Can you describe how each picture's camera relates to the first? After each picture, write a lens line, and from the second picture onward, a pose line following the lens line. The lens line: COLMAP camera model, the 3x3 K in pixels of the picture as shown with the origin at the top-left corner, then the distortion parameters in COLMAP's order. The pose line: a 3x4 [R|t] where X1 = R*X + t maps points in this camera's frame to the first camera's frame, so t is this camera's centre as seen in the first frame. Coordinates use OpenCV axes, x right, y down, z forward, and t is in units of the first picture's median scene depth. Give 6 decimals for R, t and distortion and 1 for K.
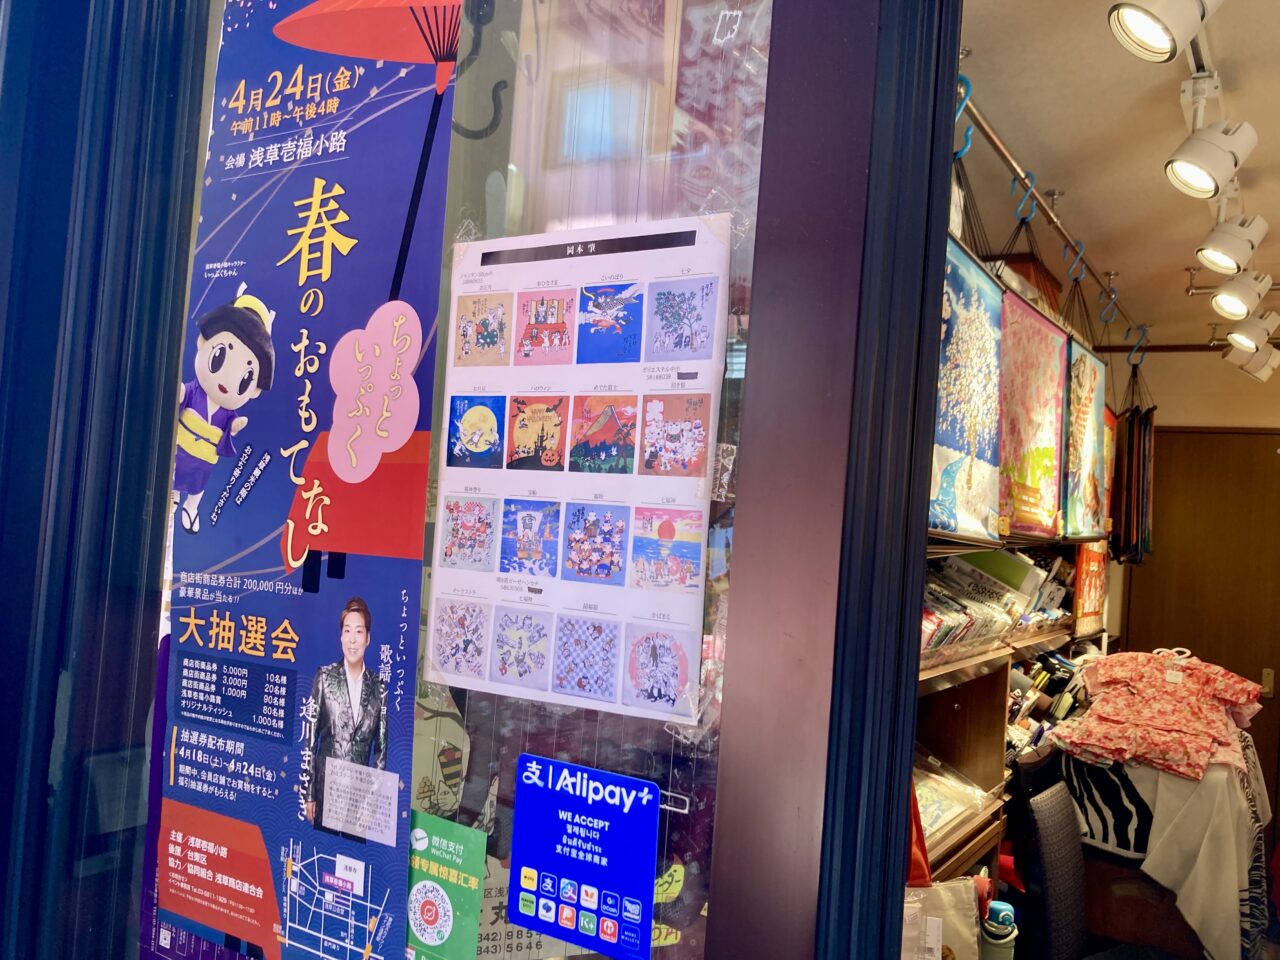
lens RADIAL K [[1074.3, 0, 646.5], [0, 1074.3, 475.1], [0, 0, 1]] dist [0.074531, -0.108121]
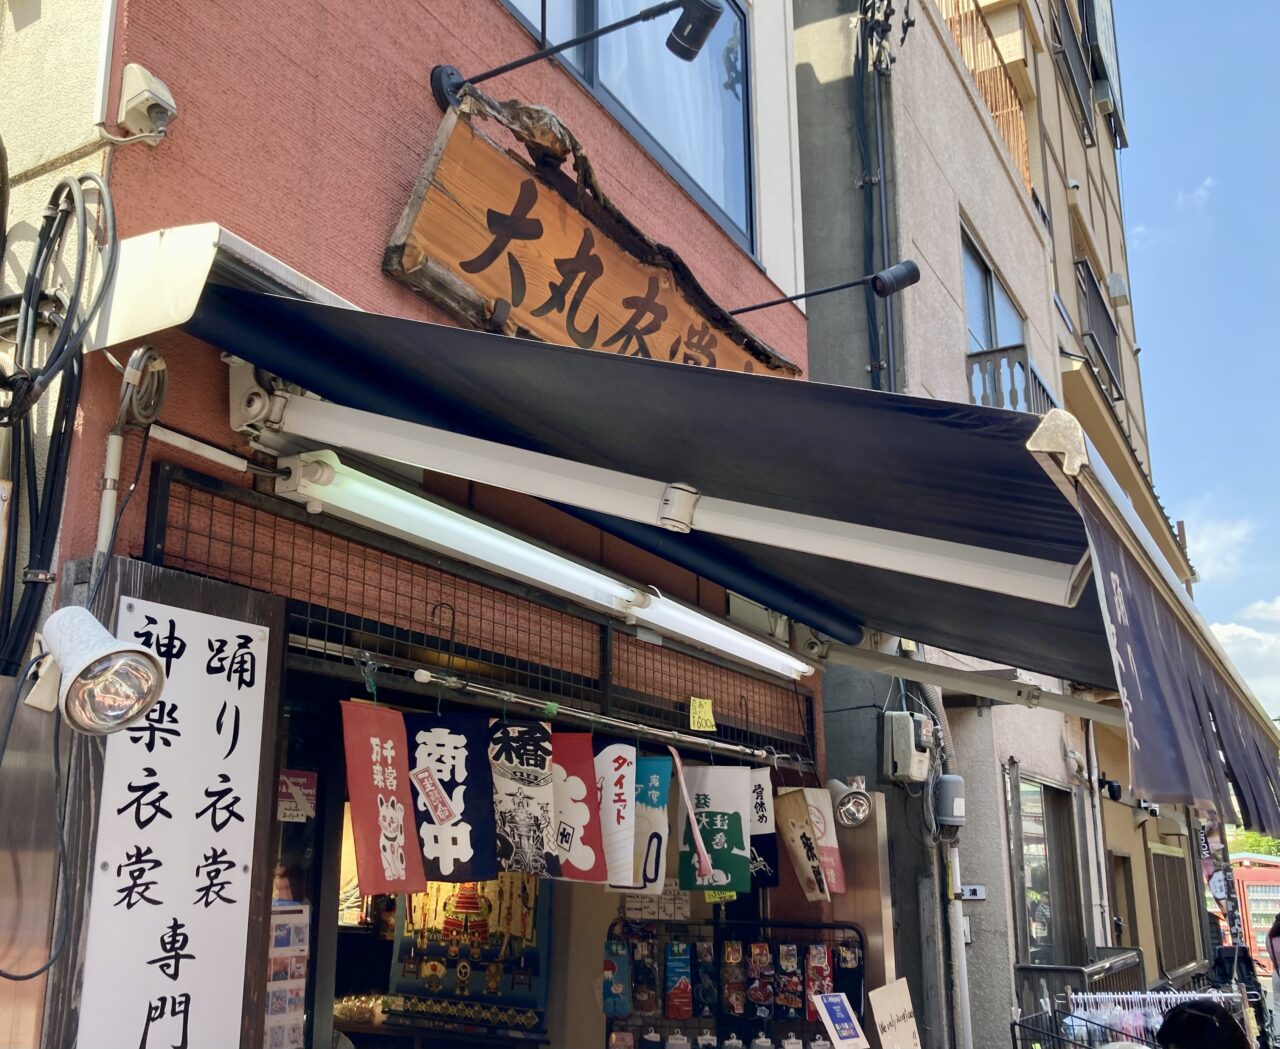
lens RADIAL K [[1293.3, 0, 596.0], [0, 1293.3, 528.5], [0, 0, 1]] dist [0.061481, -0.153044]
pose [[-0.046382, 0.182151, 0.982176, -4.136326], [-0.042423, 0.981988, -0.184120, -0.651040], [-0.998023, -0.050206, -0.037820, 0.201945]]
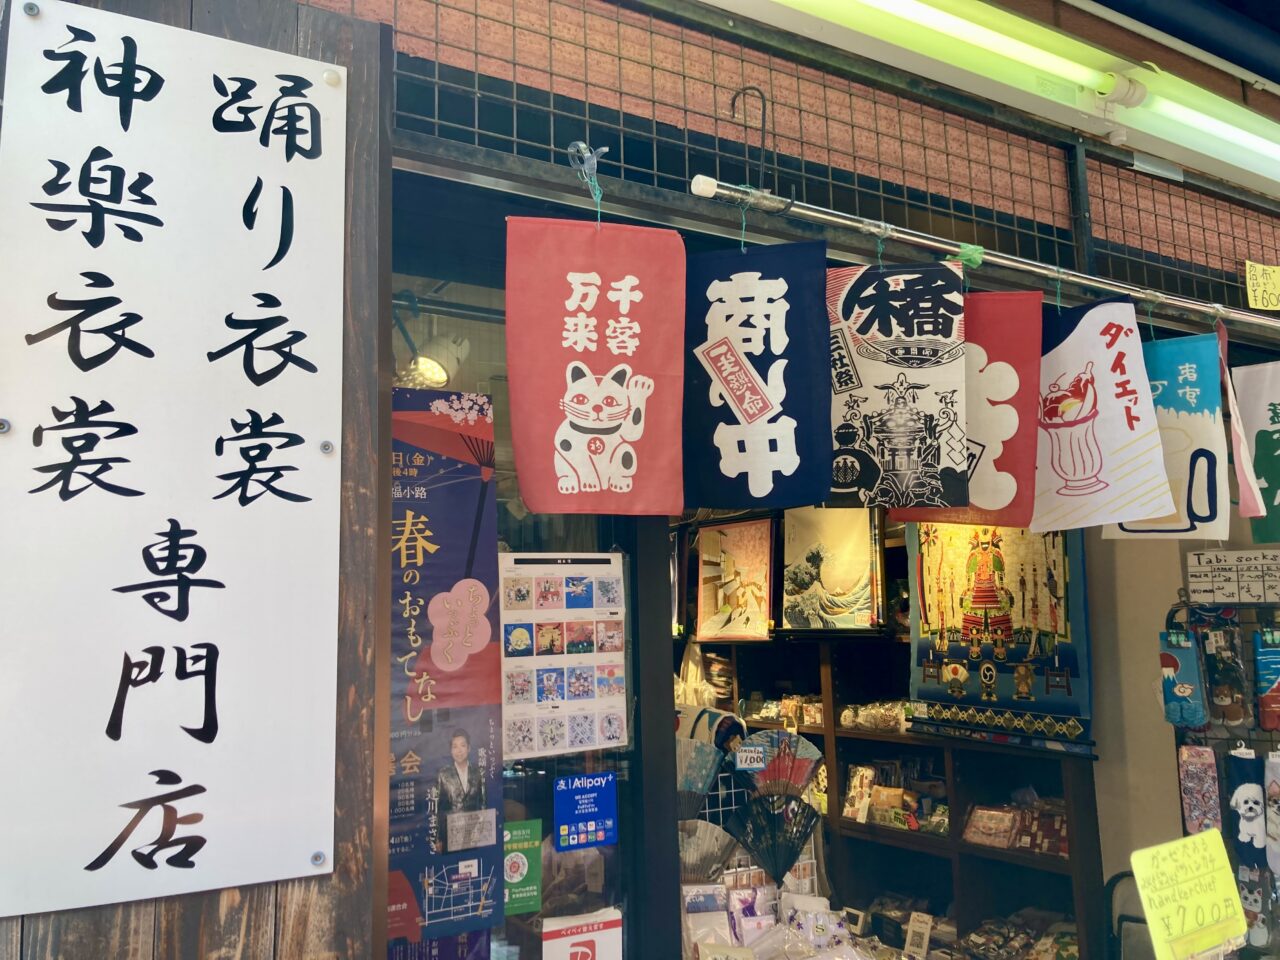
lens RADIAL K [[1074.3, 0, 646.5], [0, 1074.3, 475.1], [0, 0, 1]] dist [0.074531, -0.108121]
pose [[0.426411, 0.042987, 0.903508, -2.068388], [0.029145, 0.997698, -0.061223, -0.236538], [-0.904060, 0.052439, 0.424177, -0.193829]]
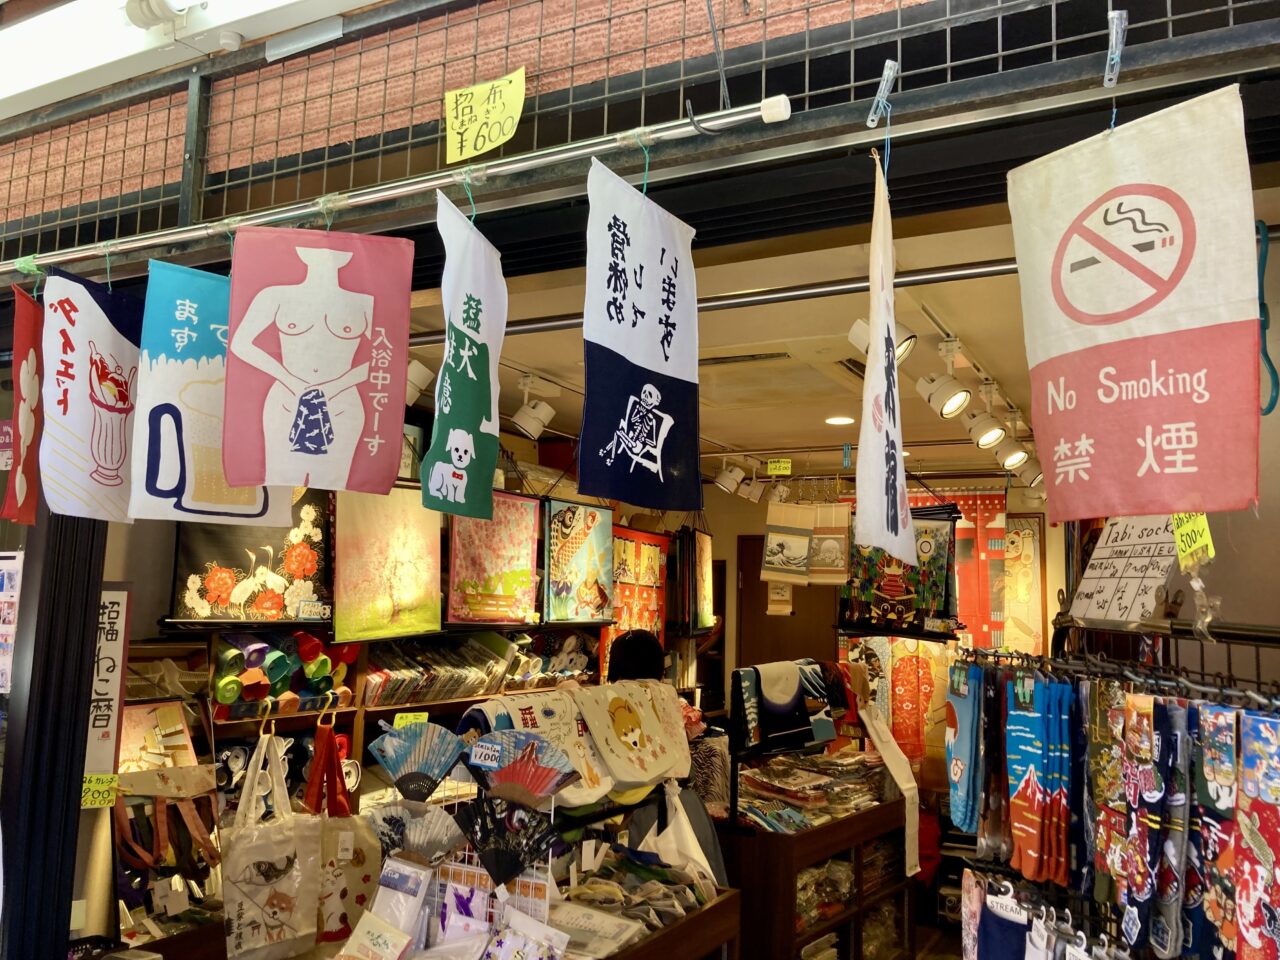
lens RADIAL K [[1074.3, 0, 646.5], [0, 1074.3, 475.1], [0, 0, 1]] dist [0.074531, -0.108121]
pose [[0.995448, -0.040545, 0.086257, 1.625306], [0.047986, 0.995137, -0.086021, -0.071508], [-0.082350, 0.089768, 0.992552, -2.471851]]
